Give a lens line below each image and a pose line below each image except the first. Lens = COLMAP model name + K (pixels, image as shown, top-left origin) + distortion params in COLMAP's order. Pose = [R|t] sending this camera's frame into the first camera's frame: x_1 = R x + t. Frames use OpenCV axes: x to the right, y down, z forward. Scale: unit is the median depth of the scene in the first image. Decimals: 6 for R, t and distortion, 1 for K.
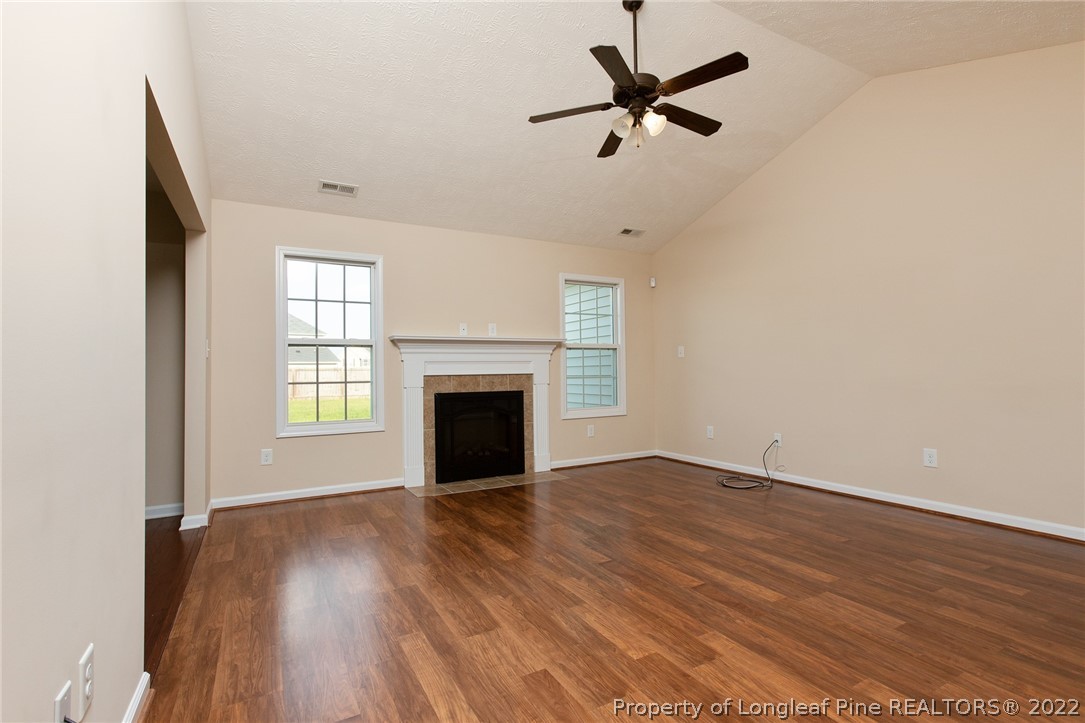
lens RADIAL K [[506.9, 0, 542.5], [0, 506.9, 361.5], [0, 0, 1]] dist [-0.000259, 0.006251]
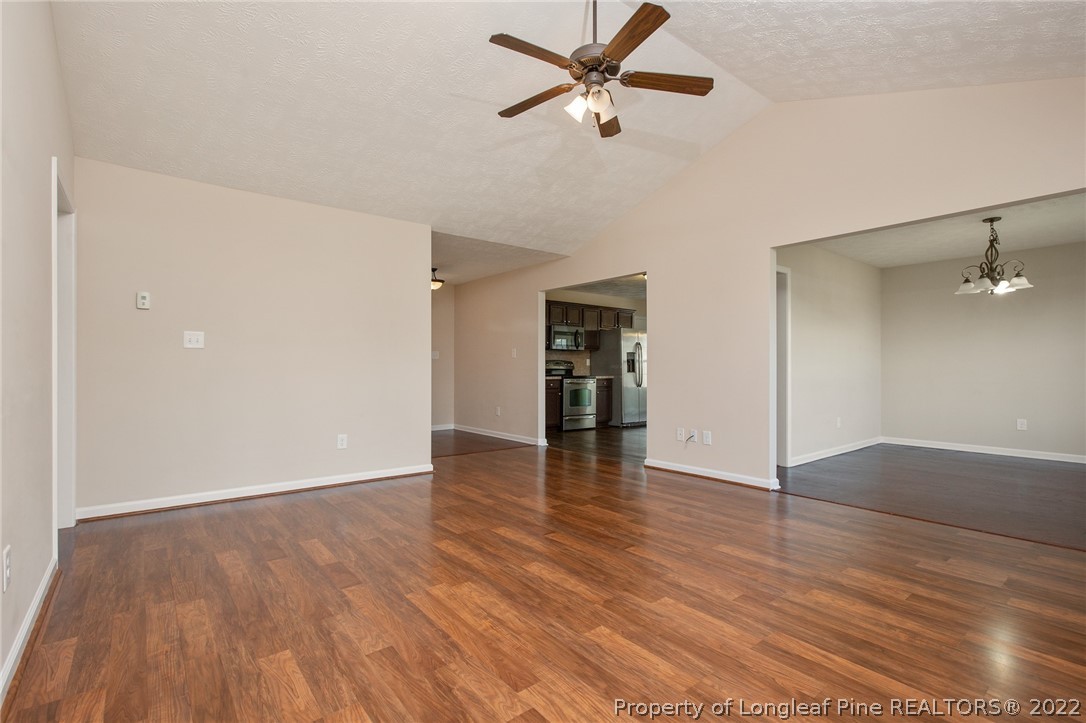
lens RADIAL K [[507.4, 0, 543.0], [0, 507.4, 361.5], [0, 0, 1]] dist [-0.000259, 0.006251]
pose [[-0.985489, 0.011232, -0.169368, 0.476175], [0.016244, 0.999469, -0.028234, 0.033298], [0.168961, -0.030575, -0.985148, 2.021728]]
